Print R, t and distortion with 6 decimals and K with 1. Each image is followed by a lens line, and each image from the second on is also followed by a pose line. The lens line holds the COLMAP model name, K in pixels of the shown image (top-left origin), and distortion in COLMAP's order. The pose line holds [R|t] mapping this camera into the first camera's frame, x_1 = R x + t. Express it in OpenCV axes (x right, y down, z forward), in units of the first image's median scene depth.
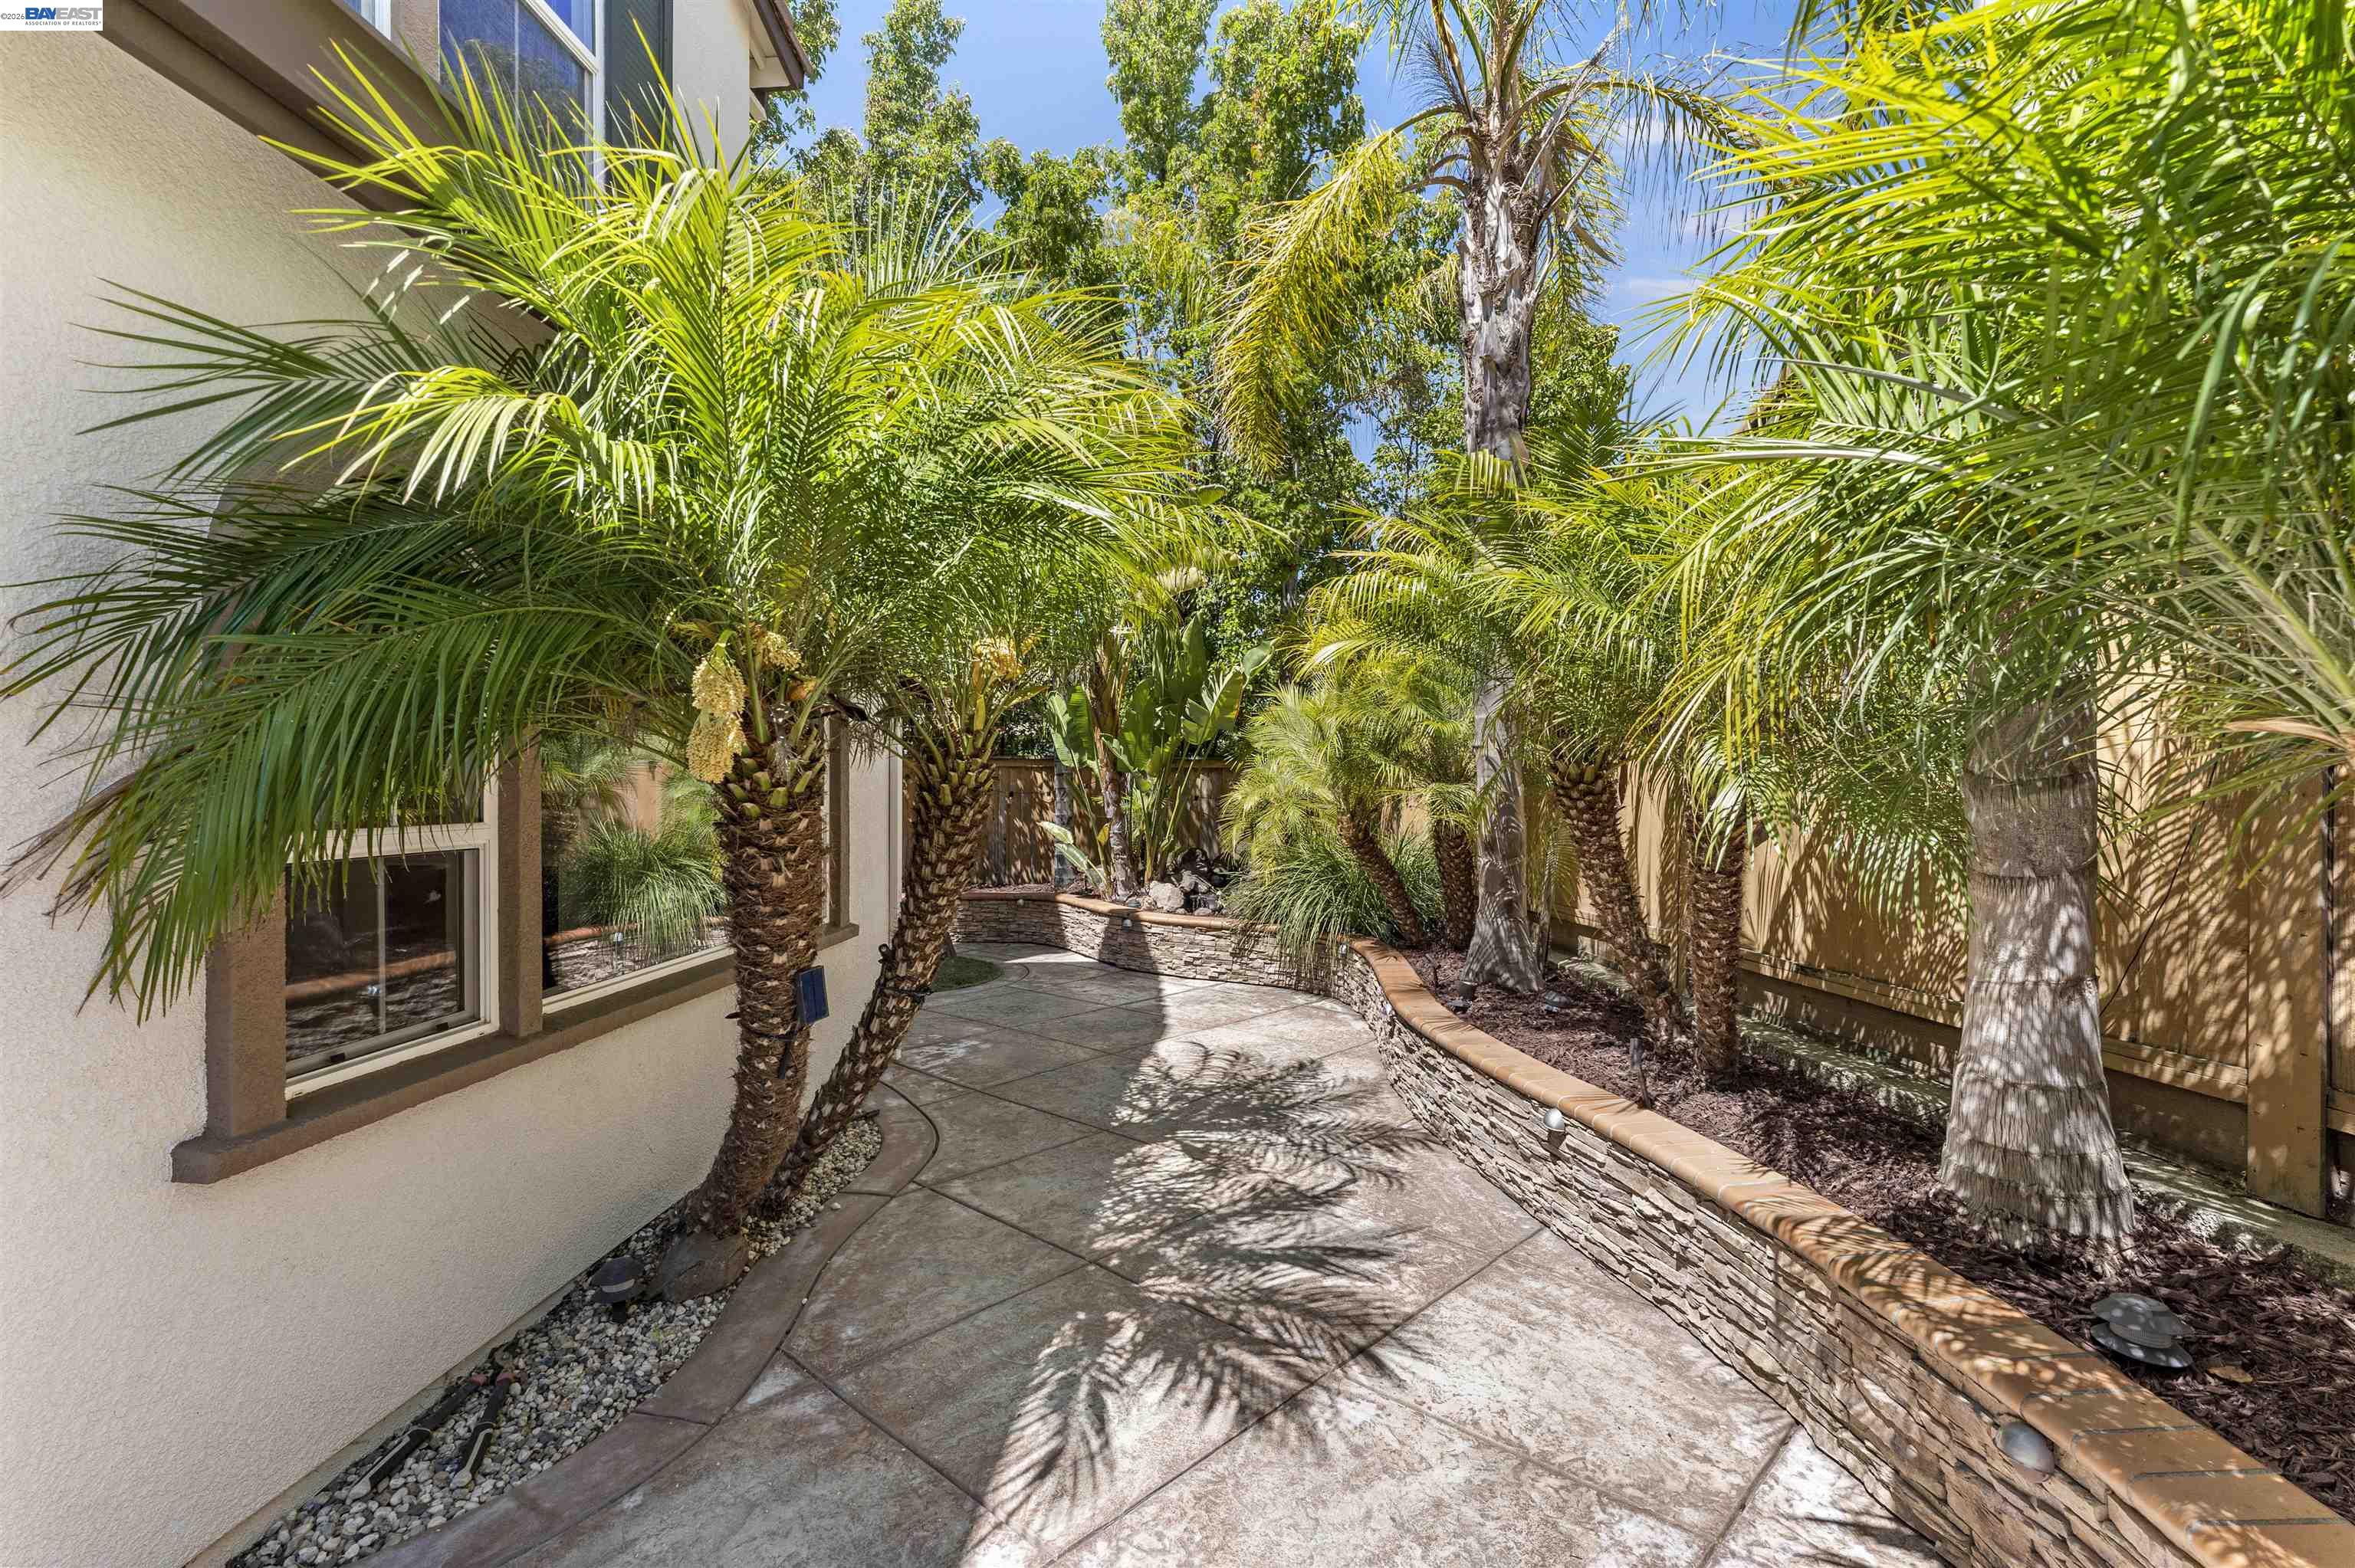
lens RADIAL K [[990.8, 0, 1177.5], [0, 990.8, 784.0], [0, 0, 1]] dist [0.000111, 0.000533]
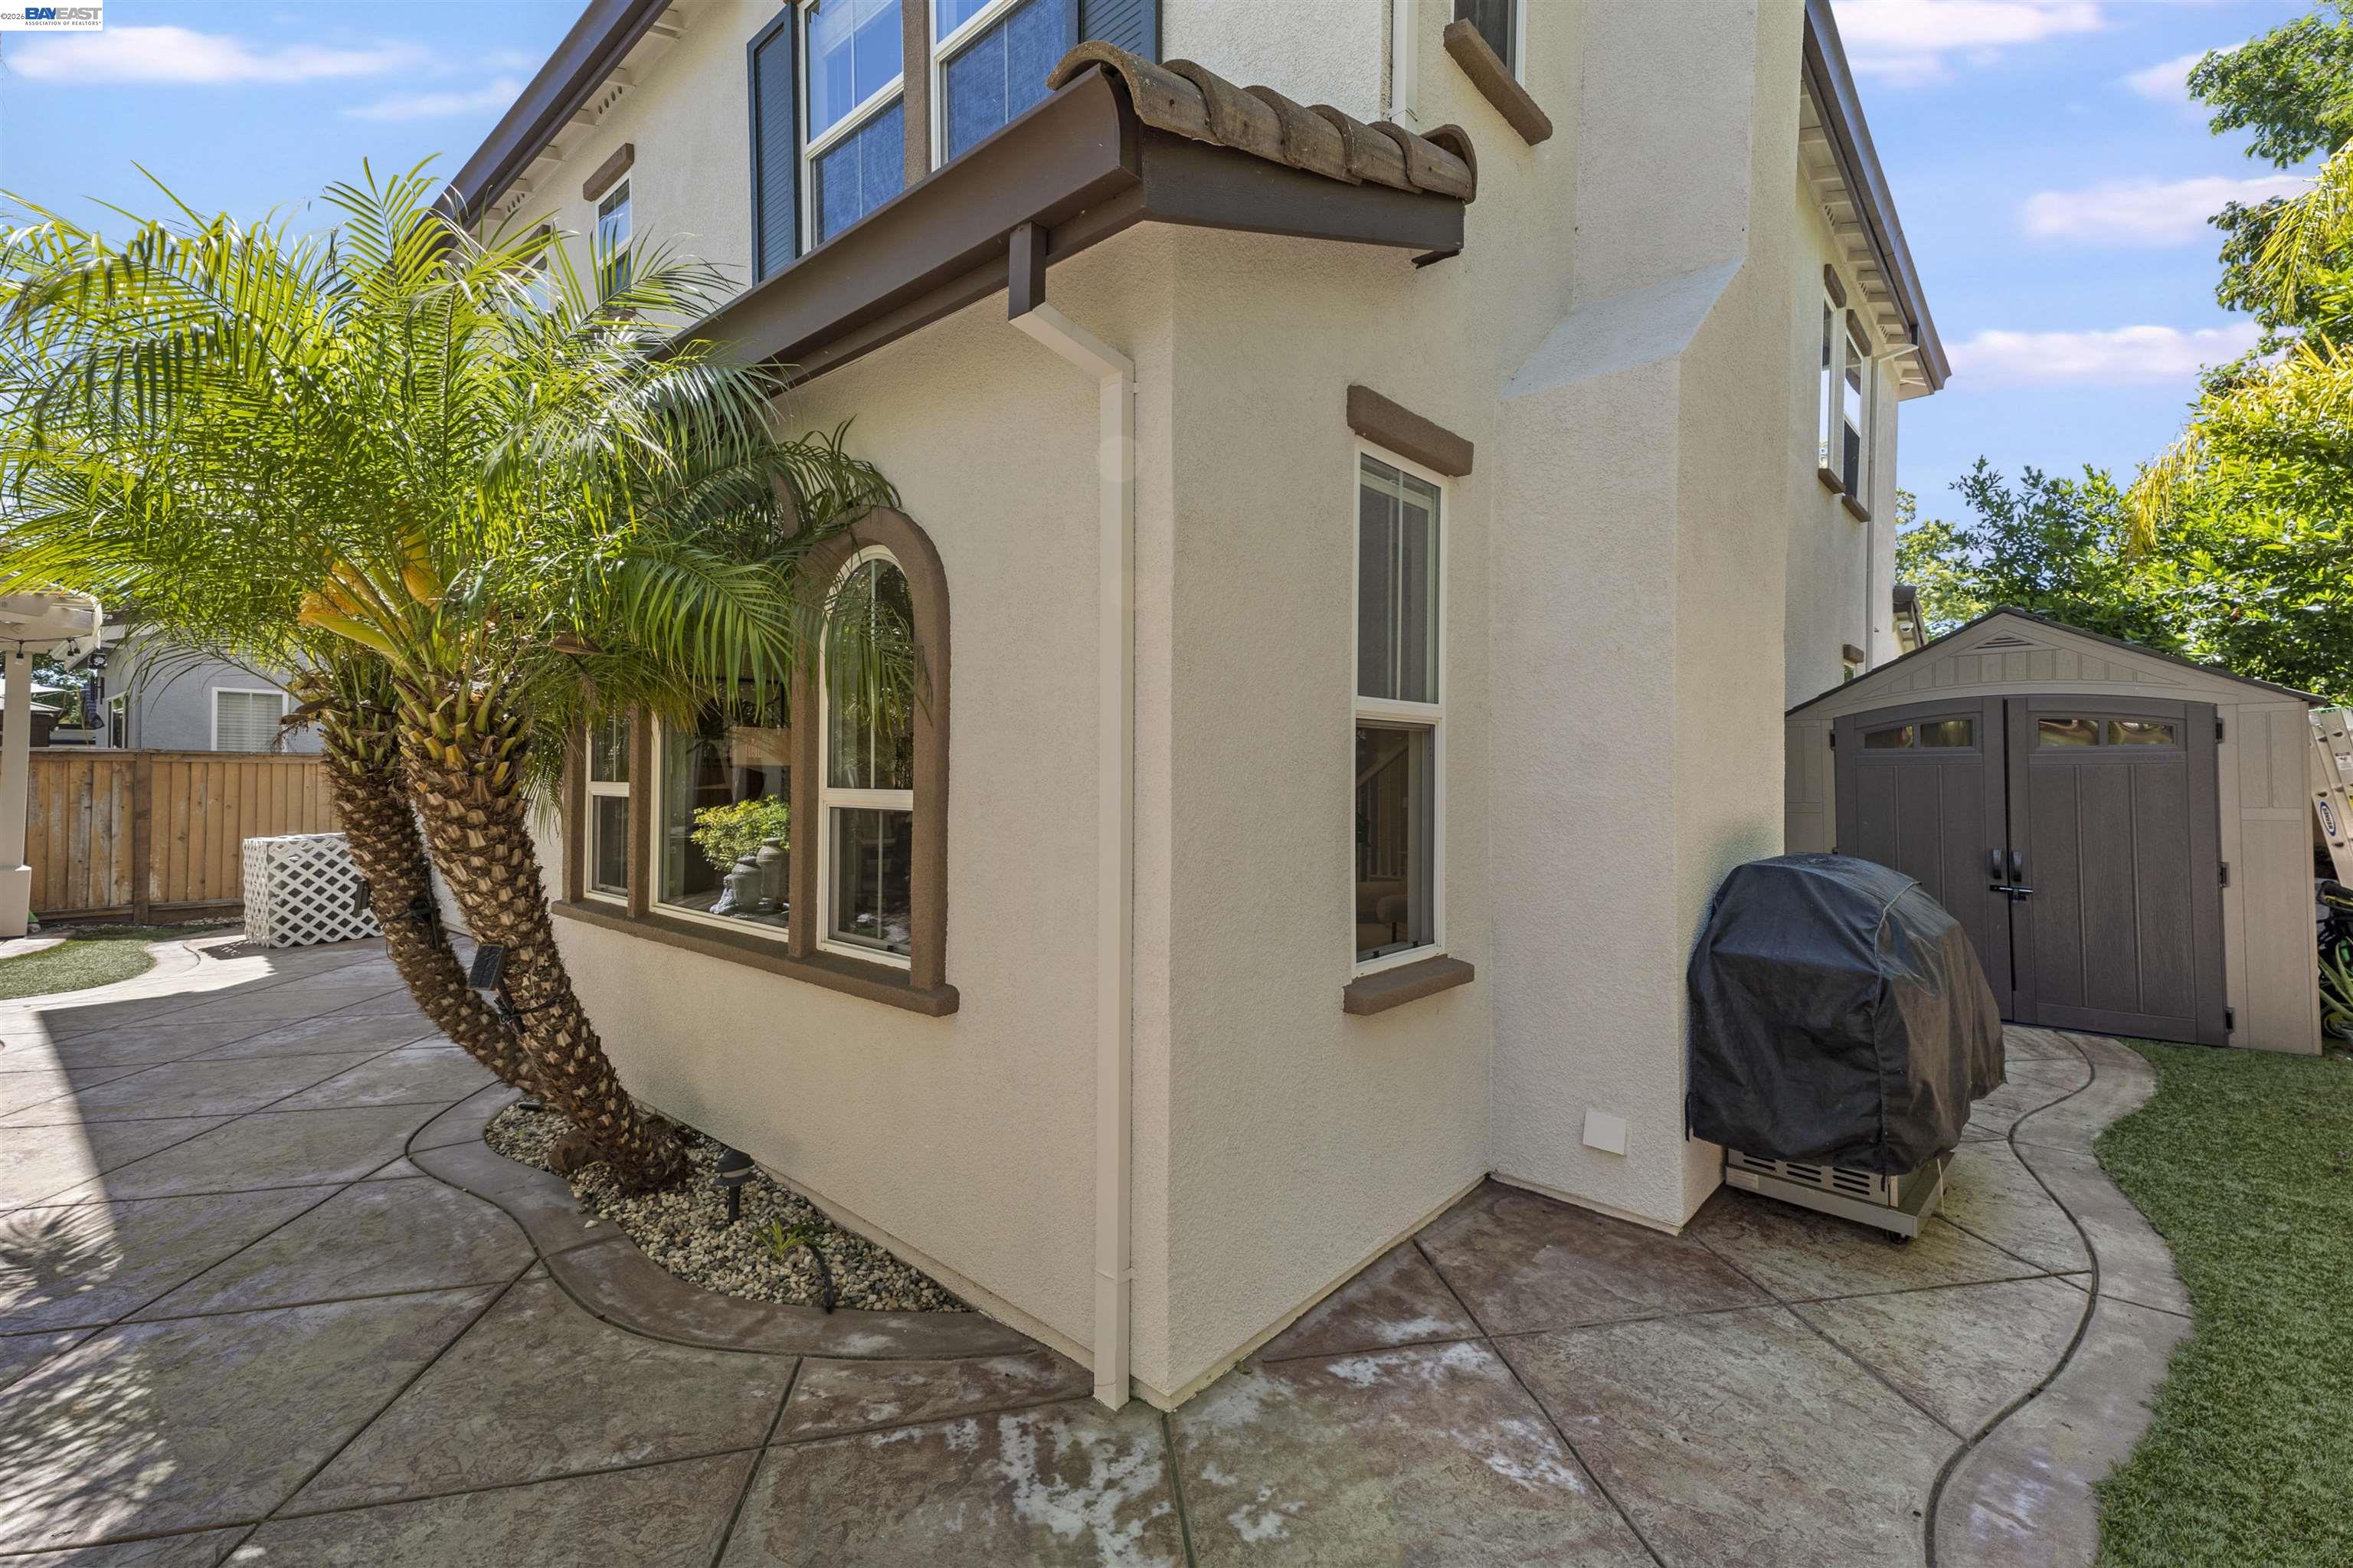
lens RADIAL K [[990.1, 0, 1176.5], [0, 990.1, 784.0], [0, 0, 1]] dist [0.000111, 0.000533]
pose [[-0.573165, 0.012845, -0.819339, 0.067126], [-0.006668, 0.999771, 0.020338, 0.015925], [0.819413, 0.017120, -0.572948, 2.061966]]
